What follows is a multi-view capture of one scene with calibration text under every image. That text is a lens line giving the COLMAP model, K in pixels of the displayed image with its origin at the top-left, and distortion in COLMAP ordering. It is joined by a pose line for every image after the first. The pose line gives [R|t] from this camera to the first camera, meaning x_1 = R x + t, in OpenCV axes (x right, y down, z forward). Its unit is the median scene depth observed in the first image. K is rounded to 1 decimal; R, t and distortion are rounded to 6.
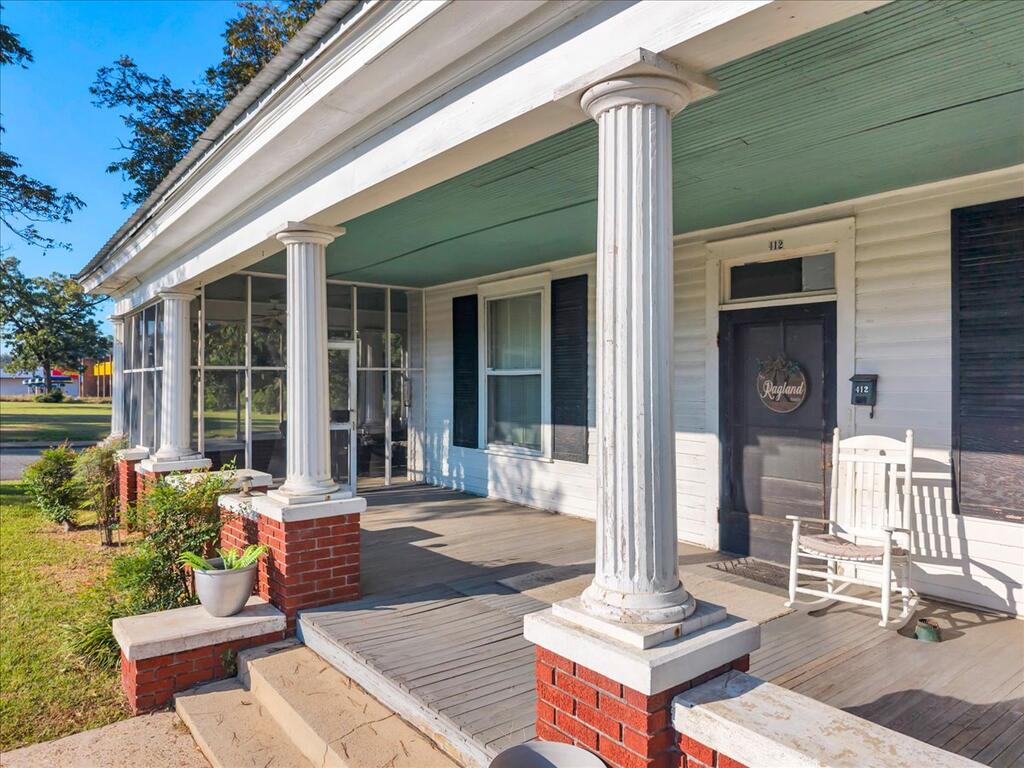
lens RADIAL K [[698.7, 0, 509.5], [0, 698.7, 384.0], [0, 0, 1]] dist [0.008211, 0.000101]
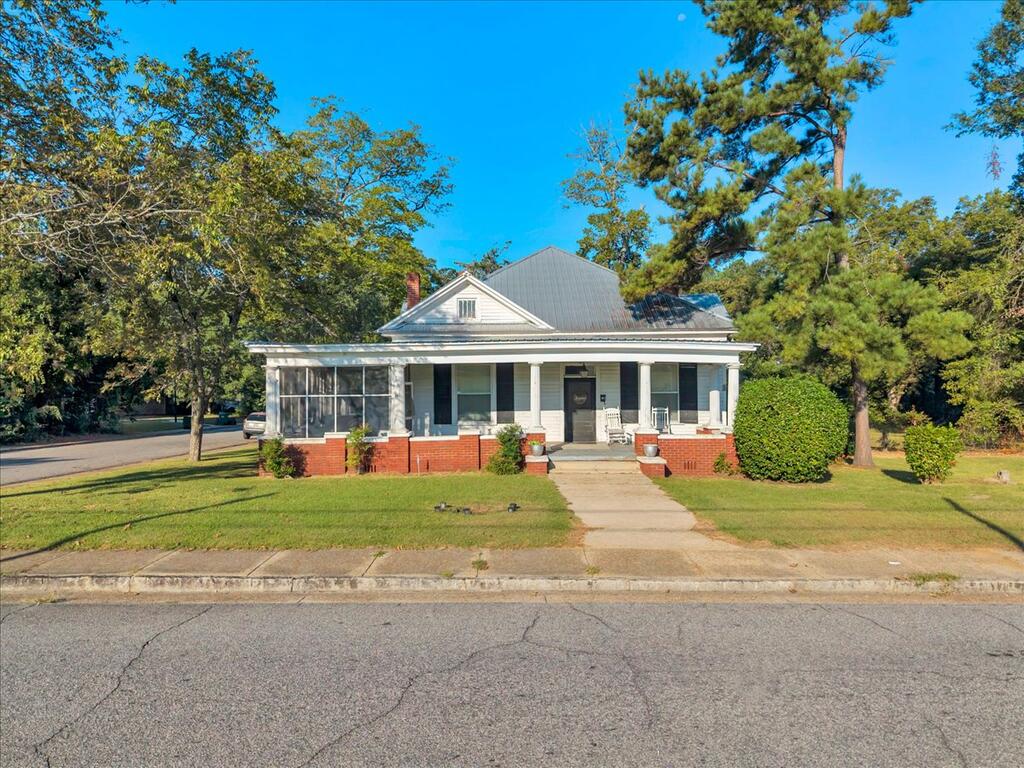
lens RADIAL K [[696.1, 0, 513.8], [0, 696.1, 369.8], [0, 0, 1]] dist [0.022407, -0.000547]
pose [[0.608495, 0.004787, 0.793543, -2.164545], [0.008735, 0.999881, -0.012730, -0.077141], [-0.793510, 0.014678, 0.608381, -0.803445]]
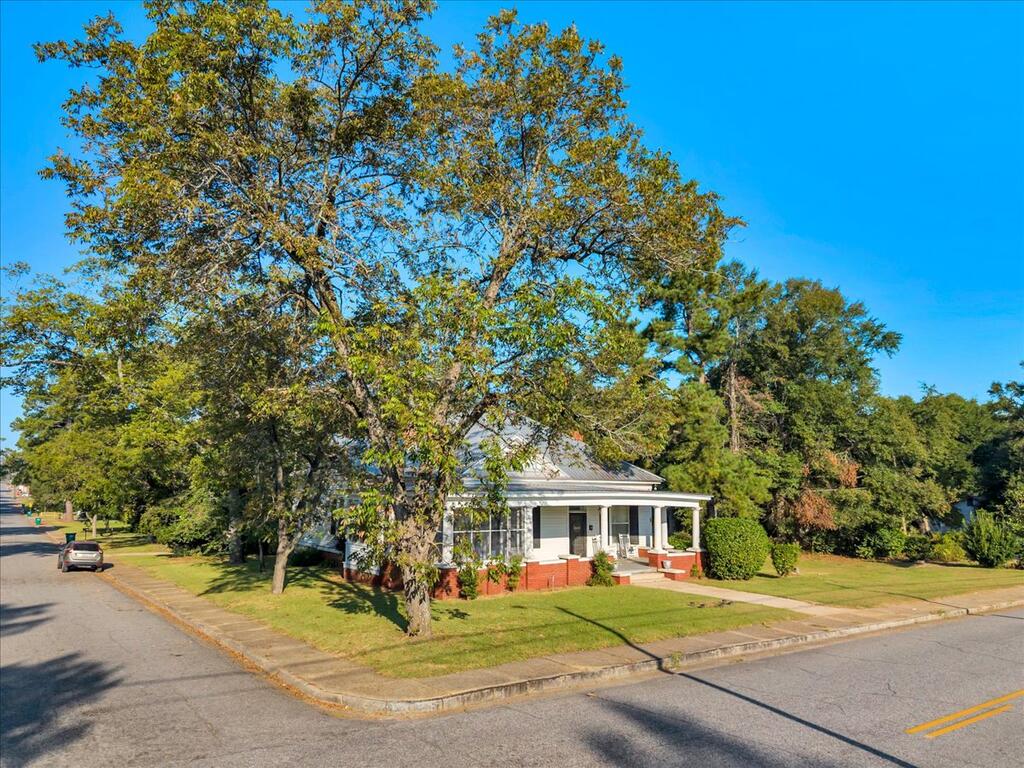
lens RADIAL K [[698.7, 0, 509.5], [0, 698.7, 384.0], [0, 0, 1]] dist [0.008211, 0.000101]
pose [[0.038832, 0.146676, 0.988422, -3.823653], [-0.015031, 0.989142, -0.146192, -0.219386], [-0.999133, -0.009180, 0.040615, 0.961181]]
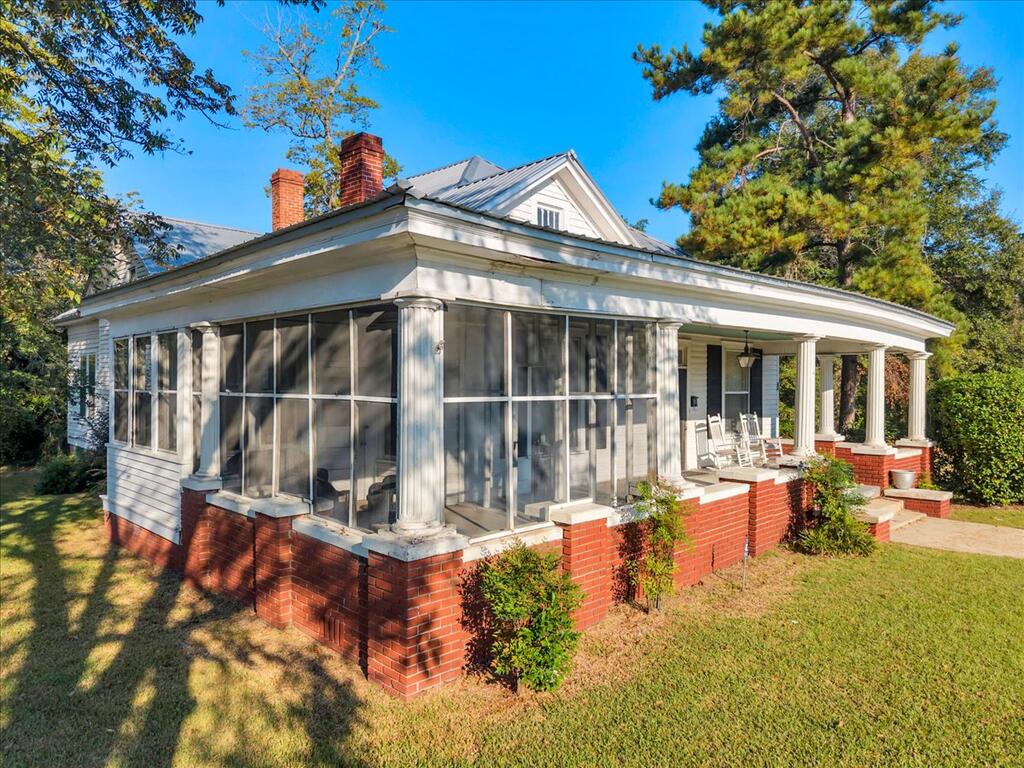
lens RADIAL K [[698.7, 0, 509.5], [0, 698.7, 384.0], [0, 0, 1]] dist [0.008211, 0.000101]
pose [[-0.109452, -0.001994, 0.993990, -1.448722], [-0.002783, 0.999995, 0.001699, -0.041659], [-0.993988, -0.002580, -0.109457, 1.330296]]
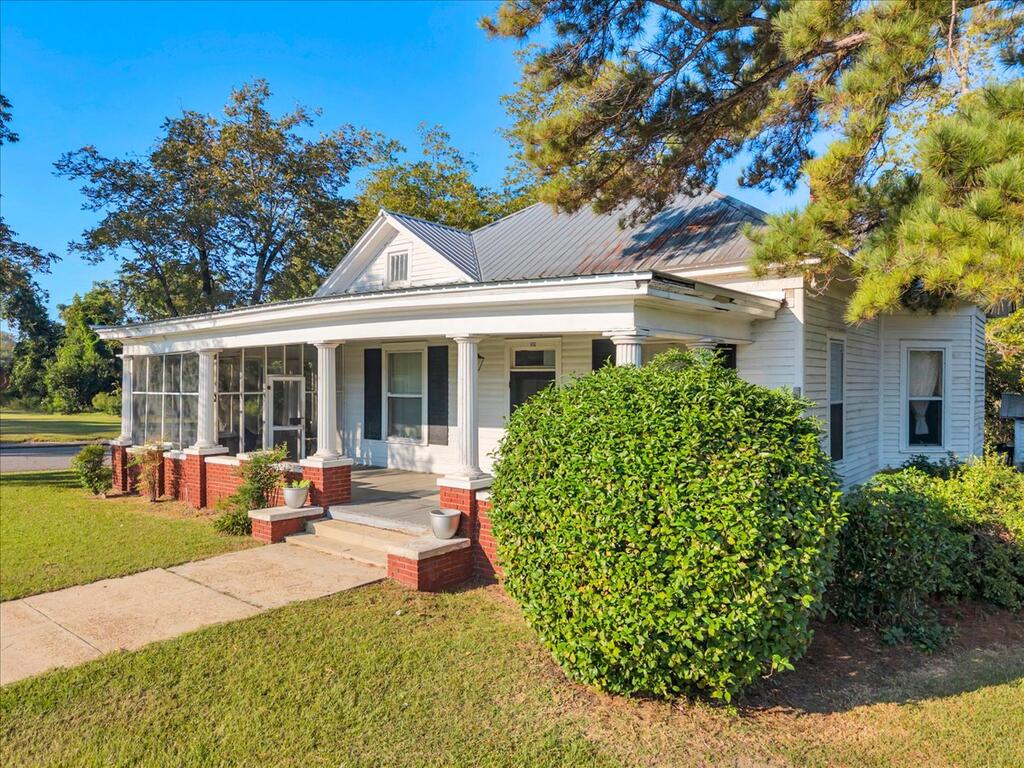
lens RADIAL K [[703.9, 0, 514.7], [0, 703.9, 358.0], [0, 0, 1]] dist [0.009153, 0.001313]
pose [[0.974200, 0.011552, 0.225391, -0.133293], [-0.003526, 0.999346, -0.035980, -0.052109], [-0.225659, 0.034257, 0.973604, -0.851988]]
